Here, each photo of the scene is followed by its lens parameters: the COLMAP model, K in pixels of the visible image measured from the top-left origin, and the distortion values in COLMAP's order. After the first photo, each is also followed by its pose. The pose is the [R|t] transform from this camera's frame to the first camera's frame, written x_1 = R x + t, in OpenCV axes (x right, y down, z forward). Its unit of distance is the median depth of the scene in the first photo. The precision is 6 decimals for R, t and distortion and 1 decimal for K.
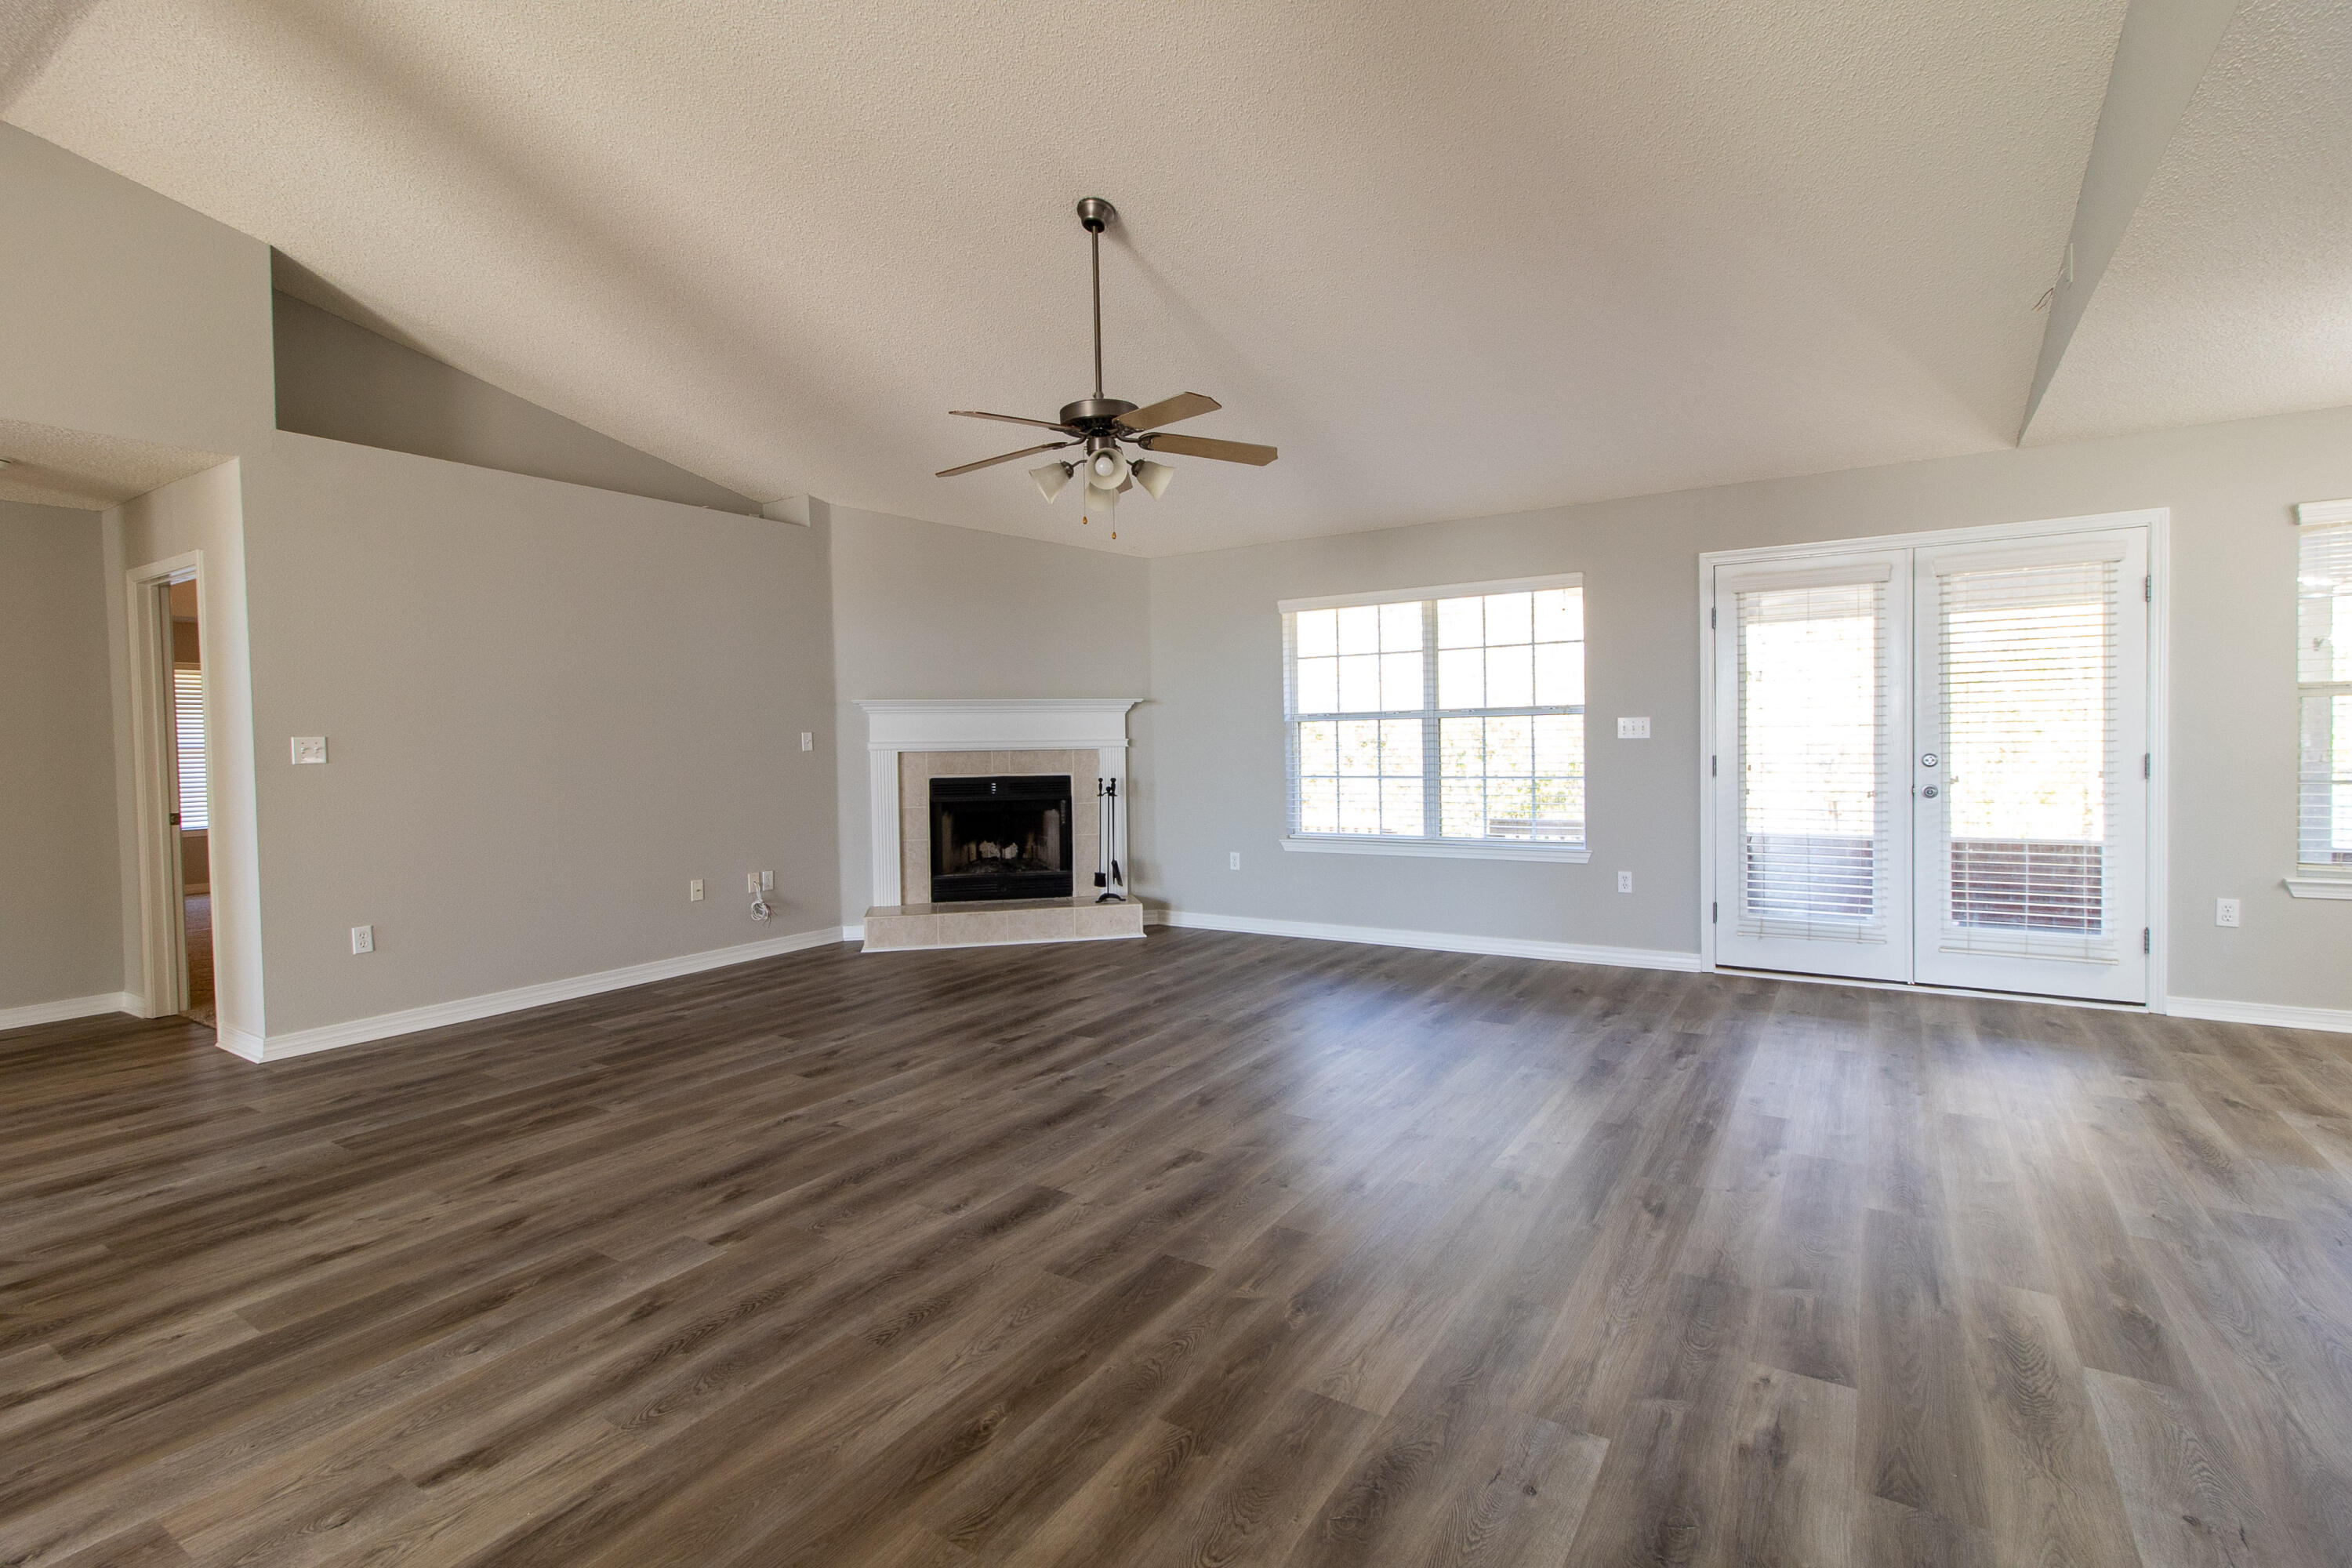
lens RADIAL K [[1089.2, 0, 1177.4], [0, 1089.2, 768.0], [0, 0, 1]] dist [0.001012, 0.000481]
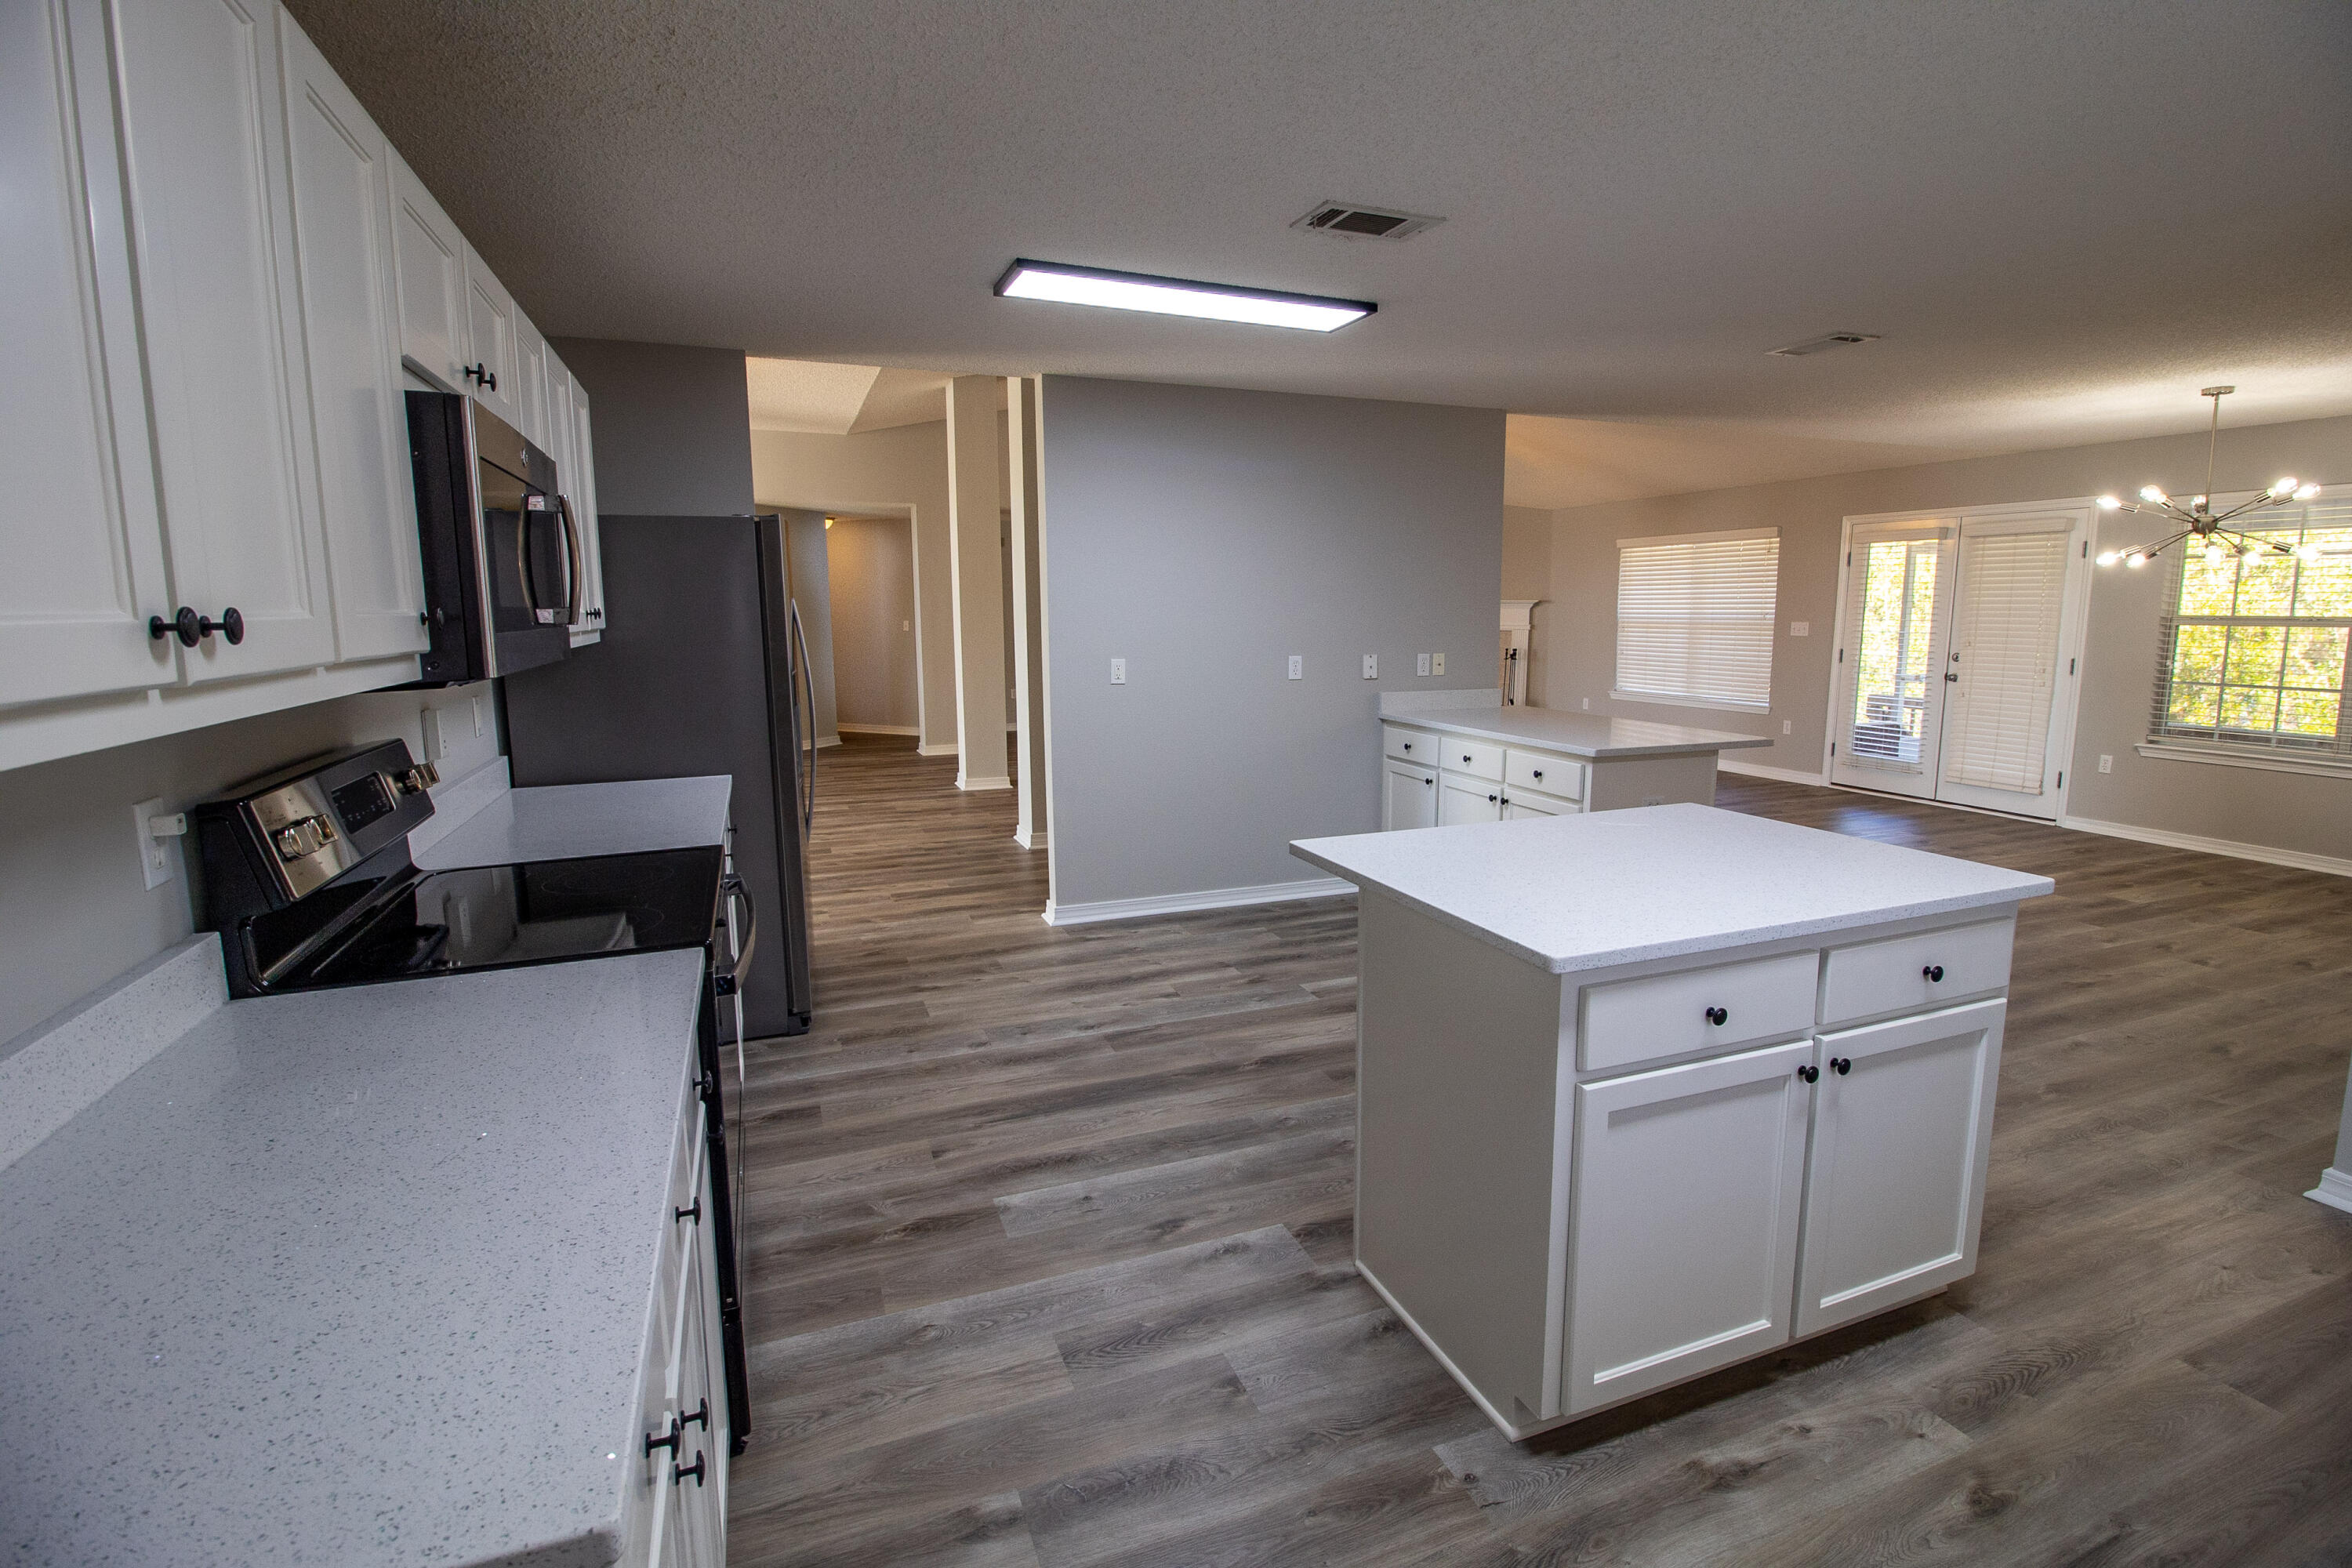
lens RADIAL K [[1082.1, 0, 1188.5], [0, 1082.1, 763.3], [0, 0, 1]] dist [0.000961, -0.013266]
pose [[0.811907, 0.100468, -0.575077, 0.549632], [-0.030128, 0.990978, 0.130593, -0.019711], [0.583009, -0.088703, 0.807609, -0.690434]]
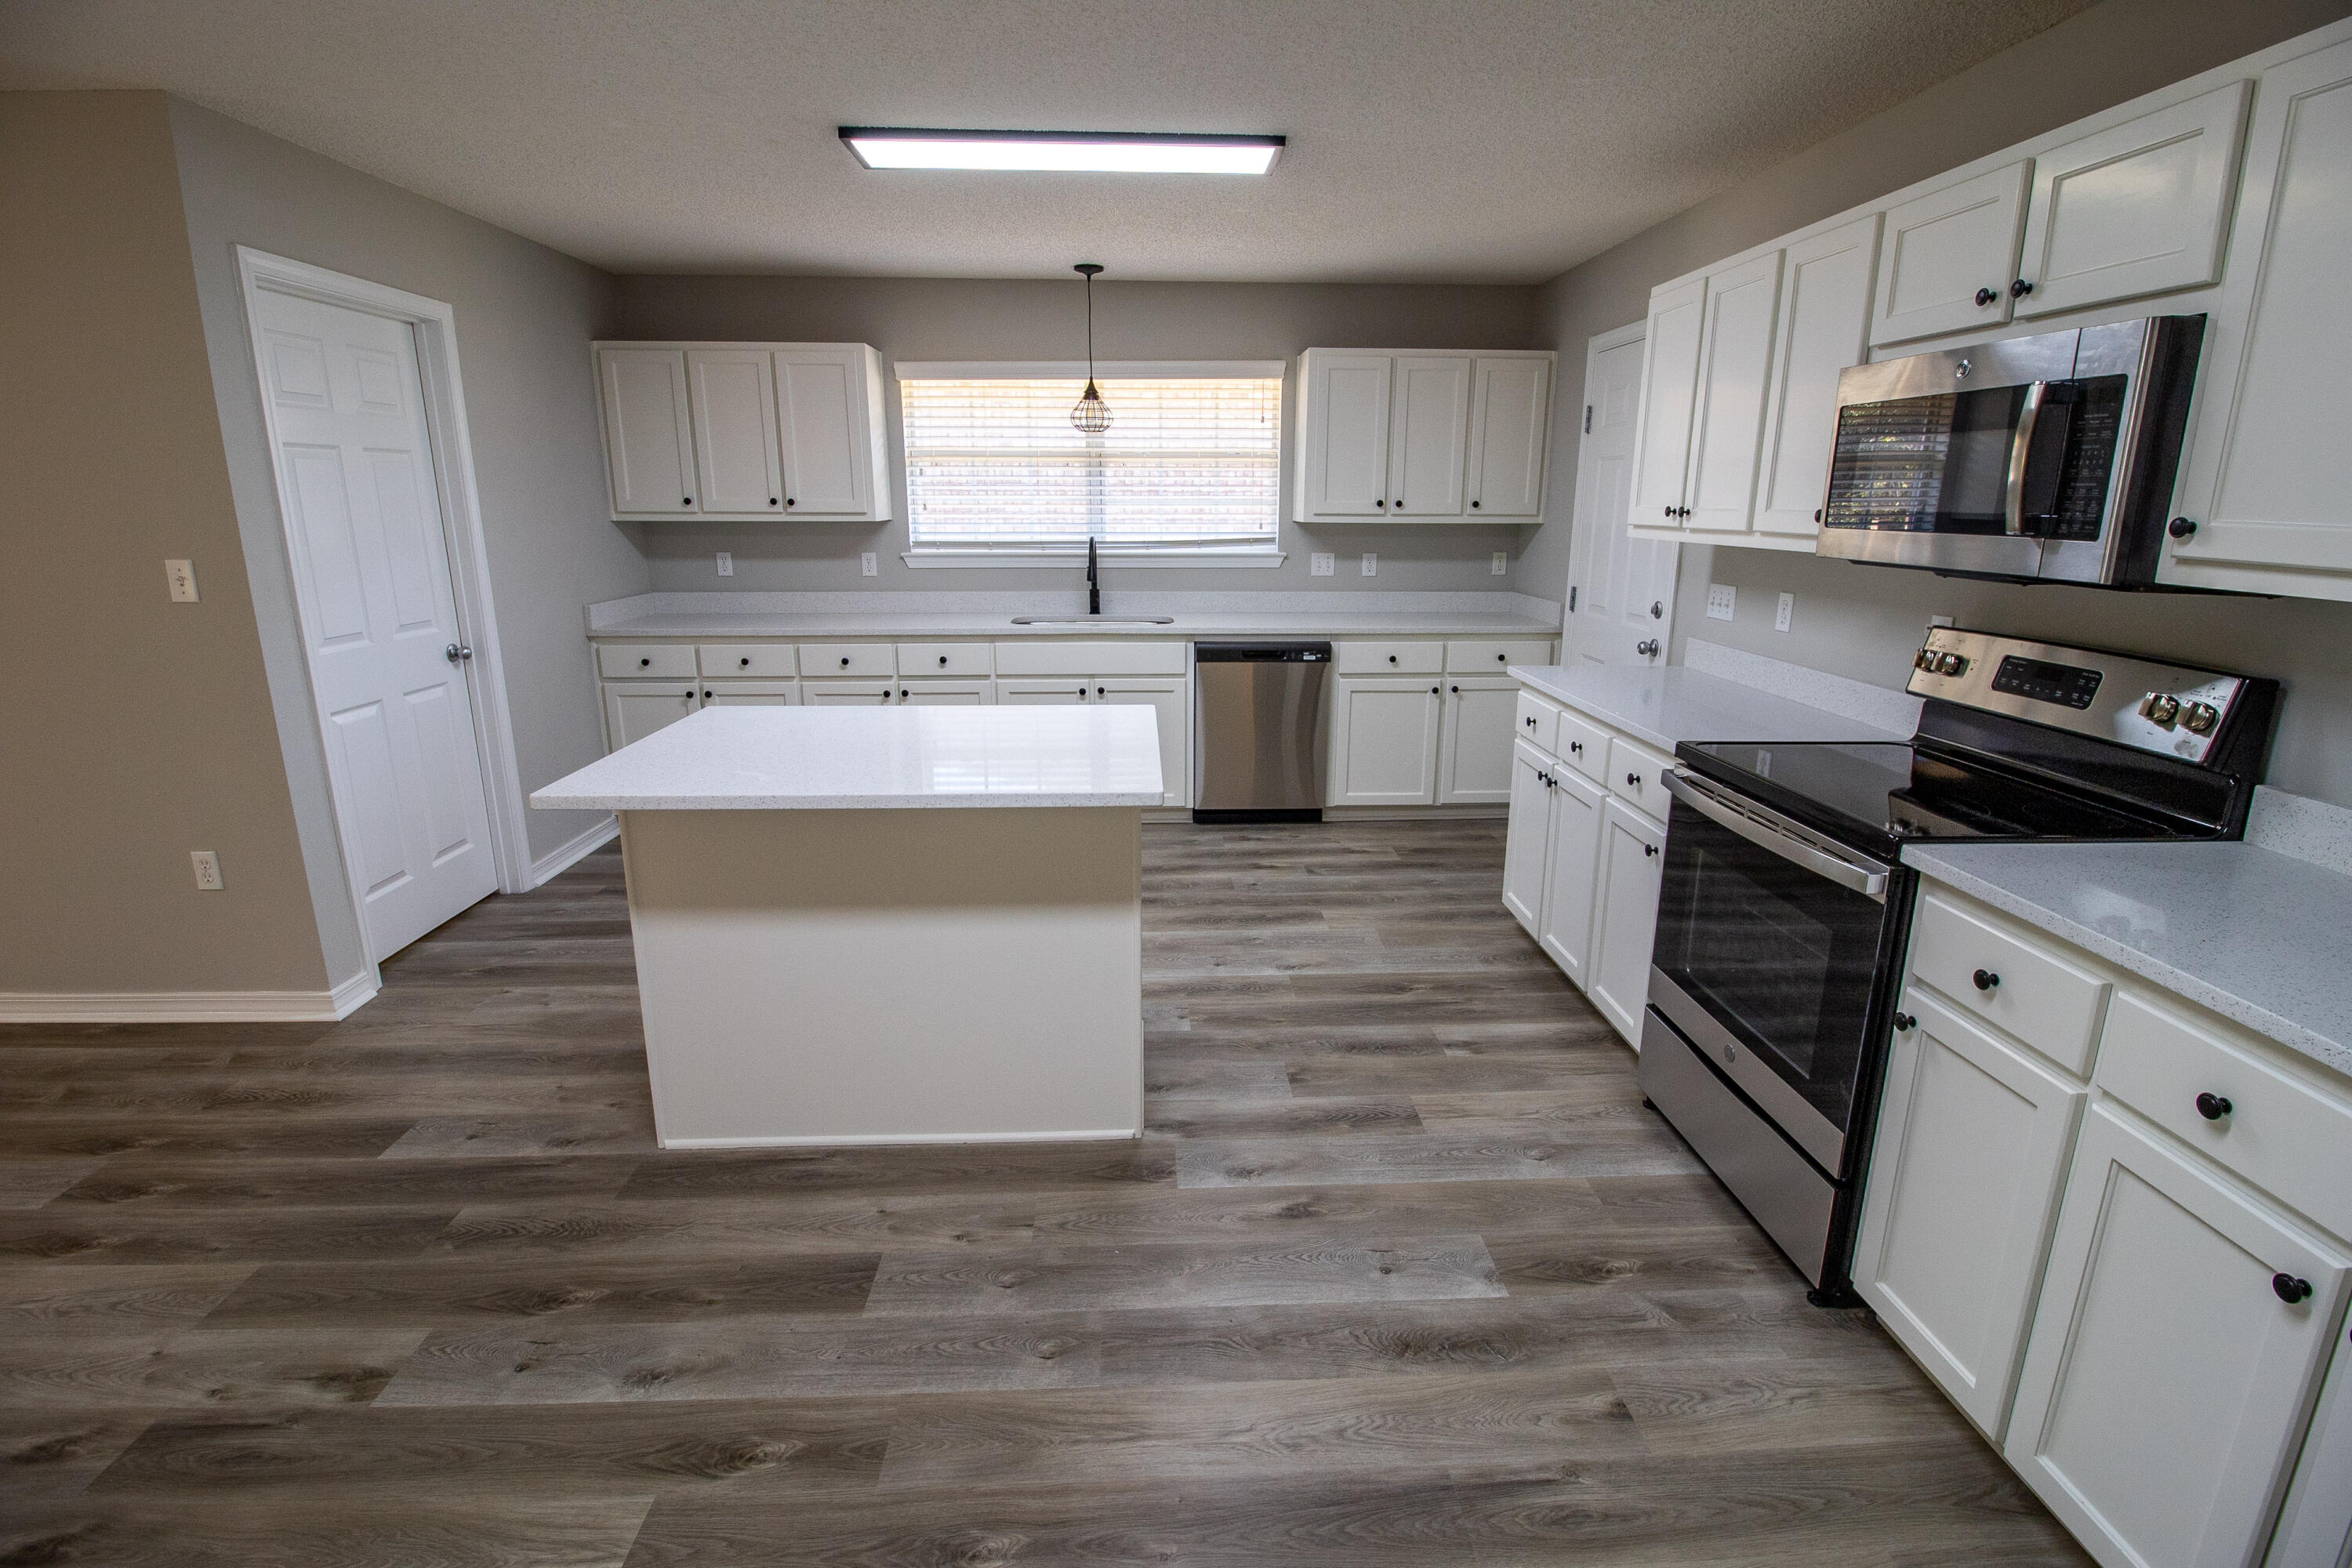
lens RADIAL K [[1083.6, 0, 1189.8], [0, 1083.6, 759.2], [0, 0, 1]] dist [0.000072, 0.000032]
pose [[-0.586478, -0.173247, 0.791220, 0.089461], [0.033155, 0.970903, 0.237166, -0.031096], [-0.809286, 0.165326, -0.563670, -0.175613]]
